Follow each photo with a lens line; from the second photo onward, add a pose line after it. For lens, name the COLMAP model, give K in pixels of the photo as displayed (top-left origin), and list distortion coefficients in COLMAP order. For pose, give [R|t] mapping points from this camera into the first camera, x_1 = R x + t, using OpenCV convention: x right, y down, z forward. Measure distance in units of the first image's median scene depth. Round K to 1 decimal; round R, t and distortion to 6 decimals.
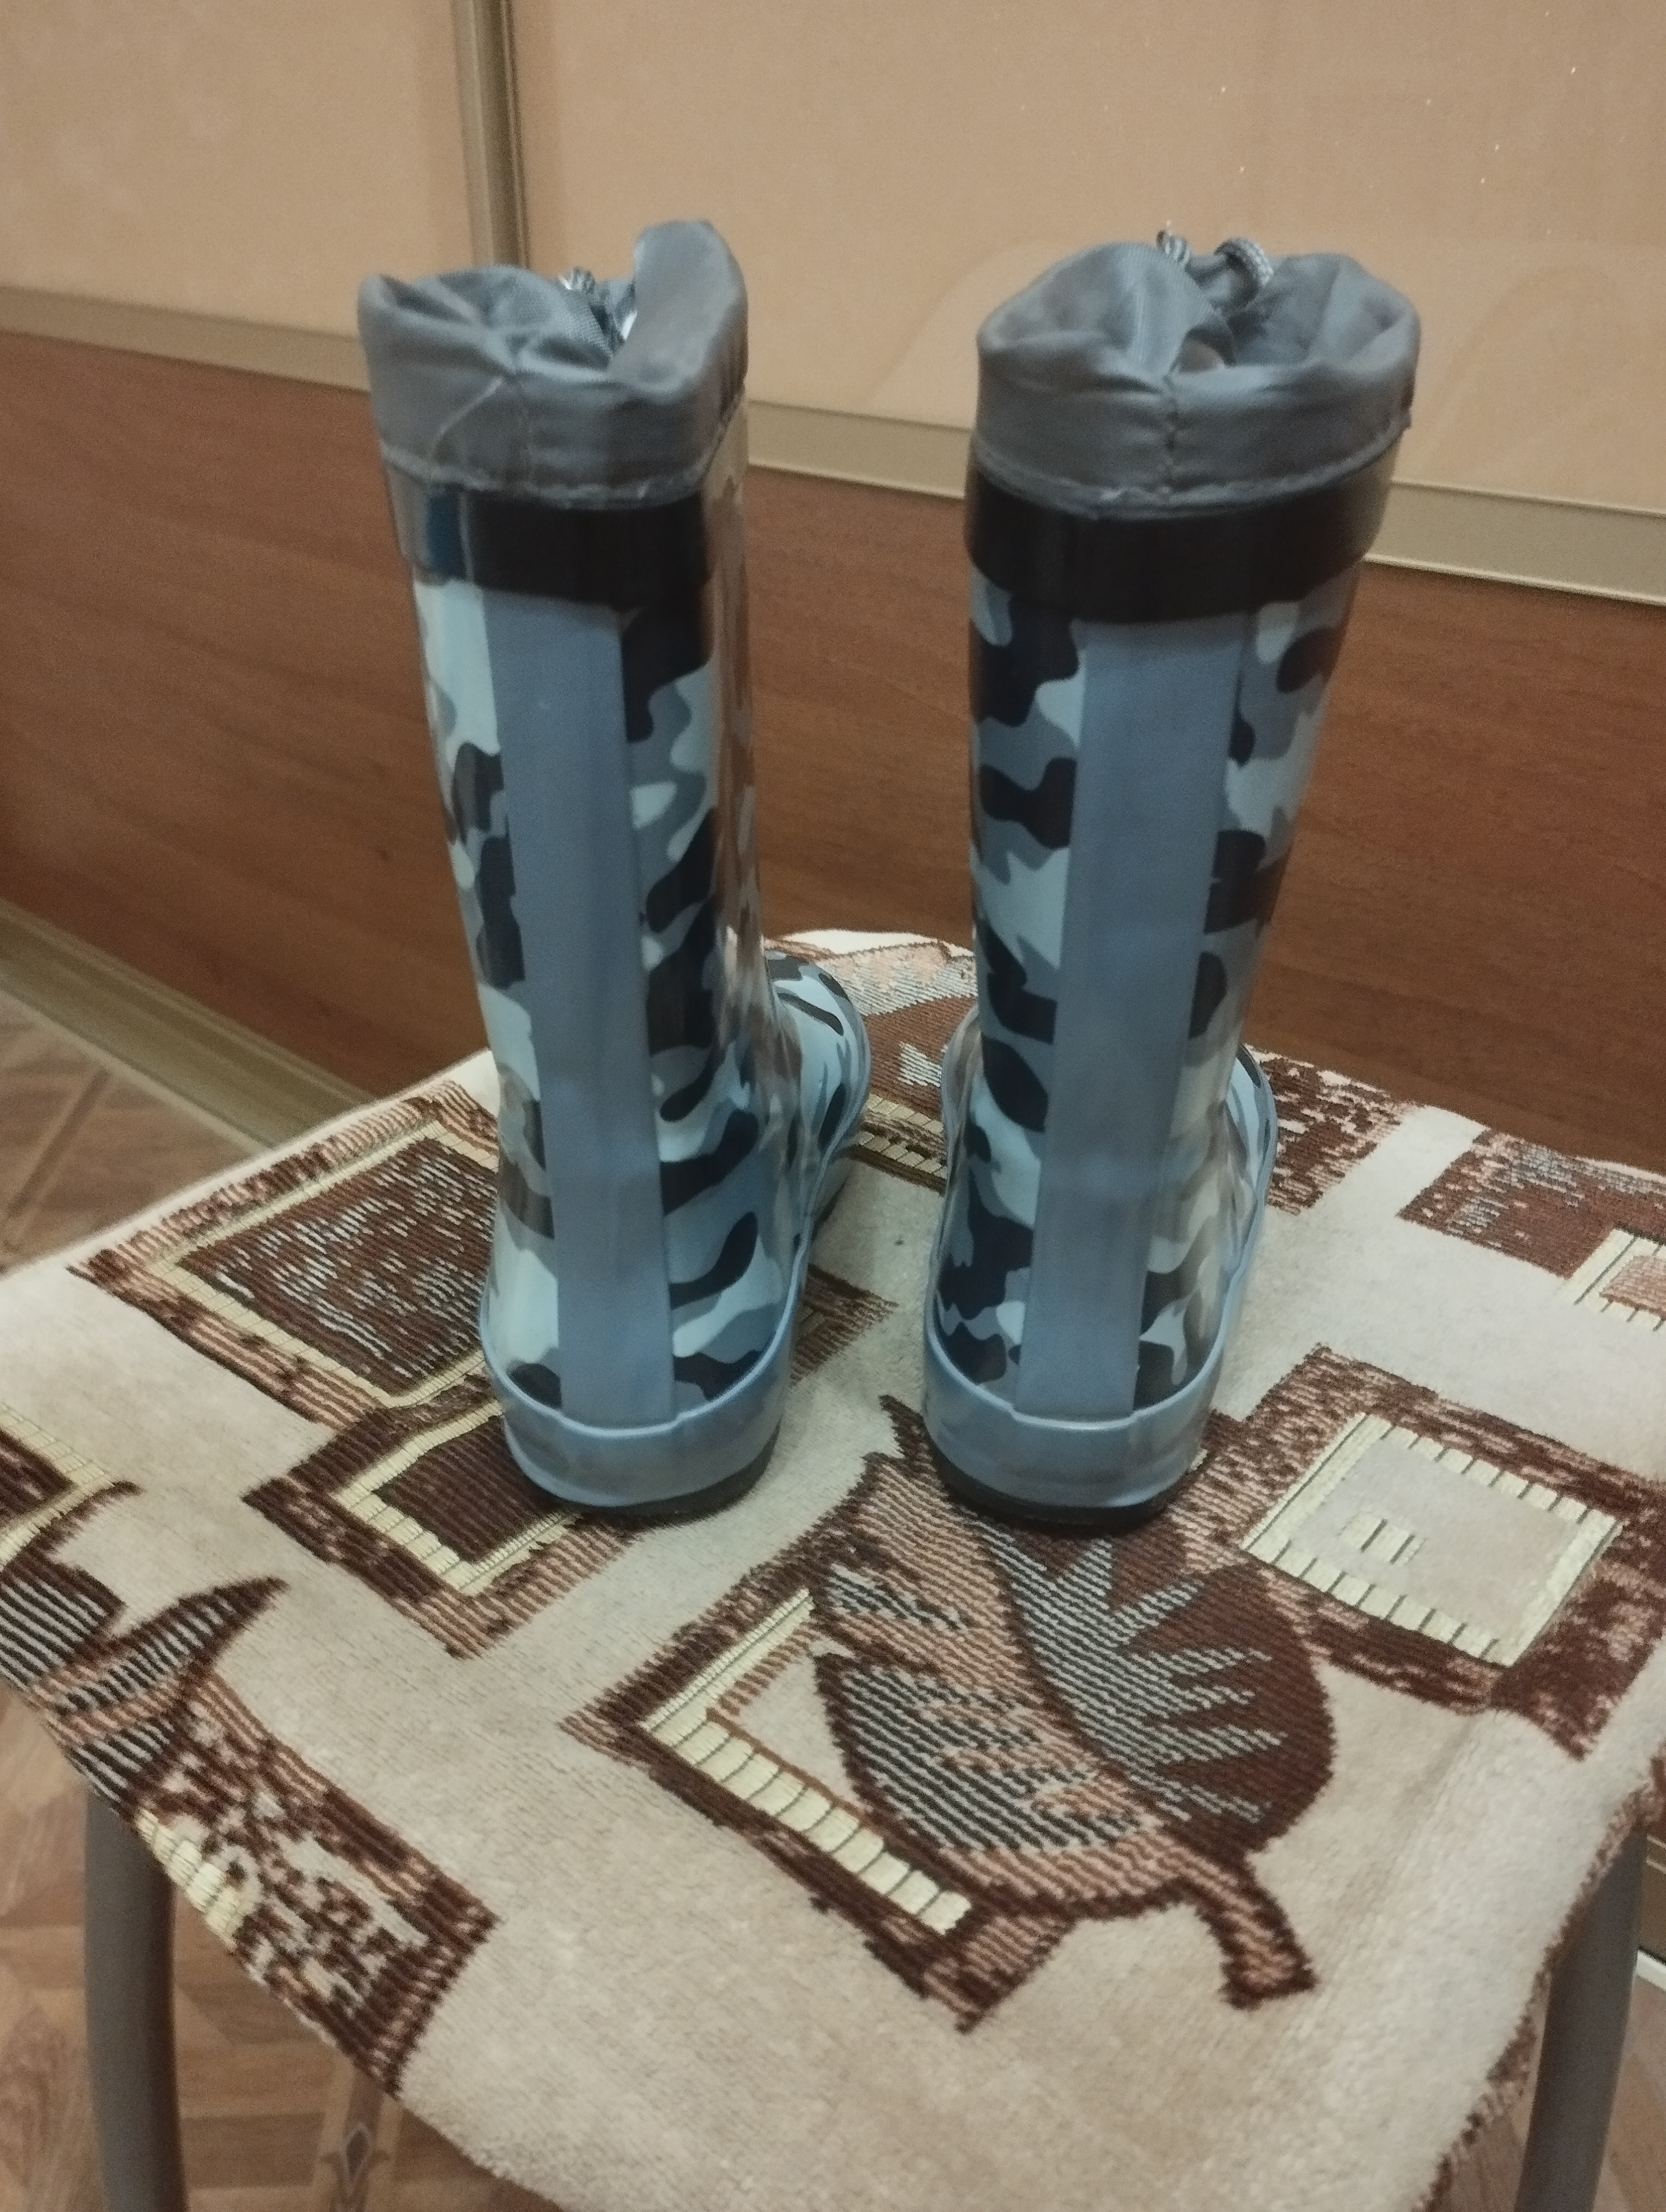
lens RADIAL K [[1702.6, 0, 833.0], [0, 1702.6, 1106.0], [0, 0, 1]] dist [0.086345, -0.085897]
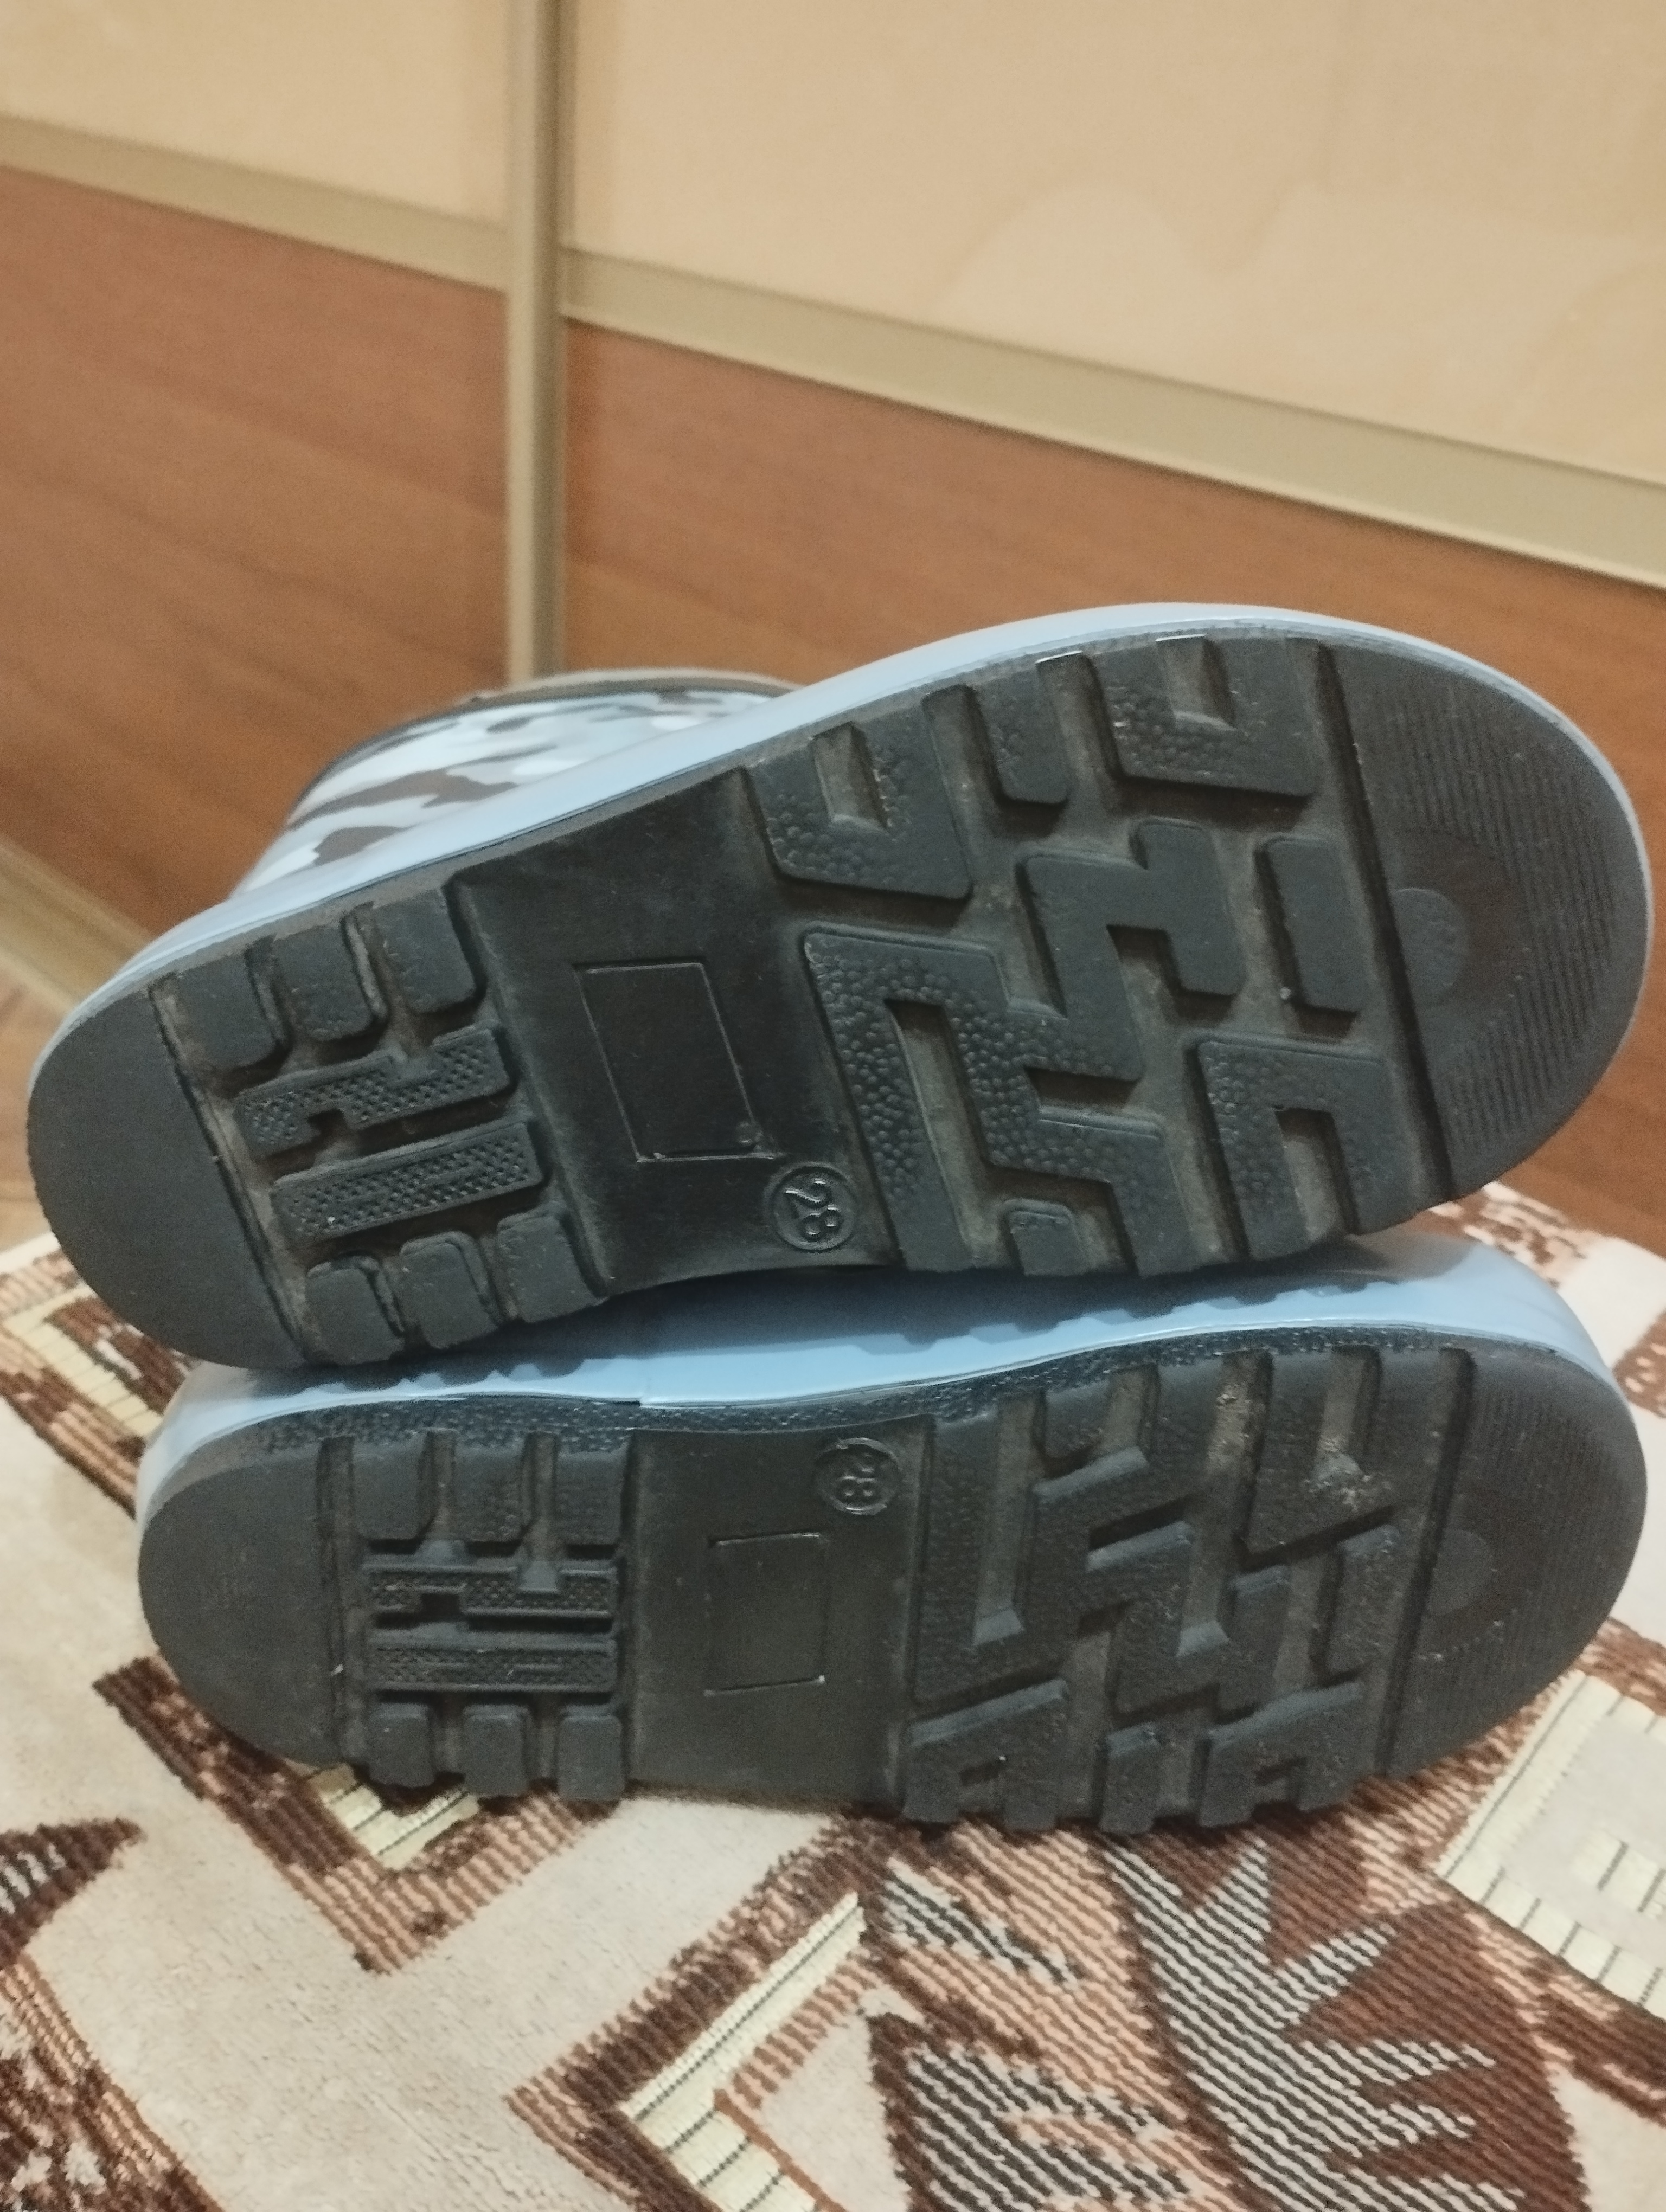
lens RADIAL K [[1702.6, 0, 833.0], [0, 1702.6, 1106.0], [0, 0, 1]] dist [0.086345, -0.085897]
pose [[0.995721, 0.087630, 0.029353, -0.077489], [-0.088482, 0.995652, 0.029112, -0.075331], [-0.026675, -0.031585, 0.999145, 0.281222]]
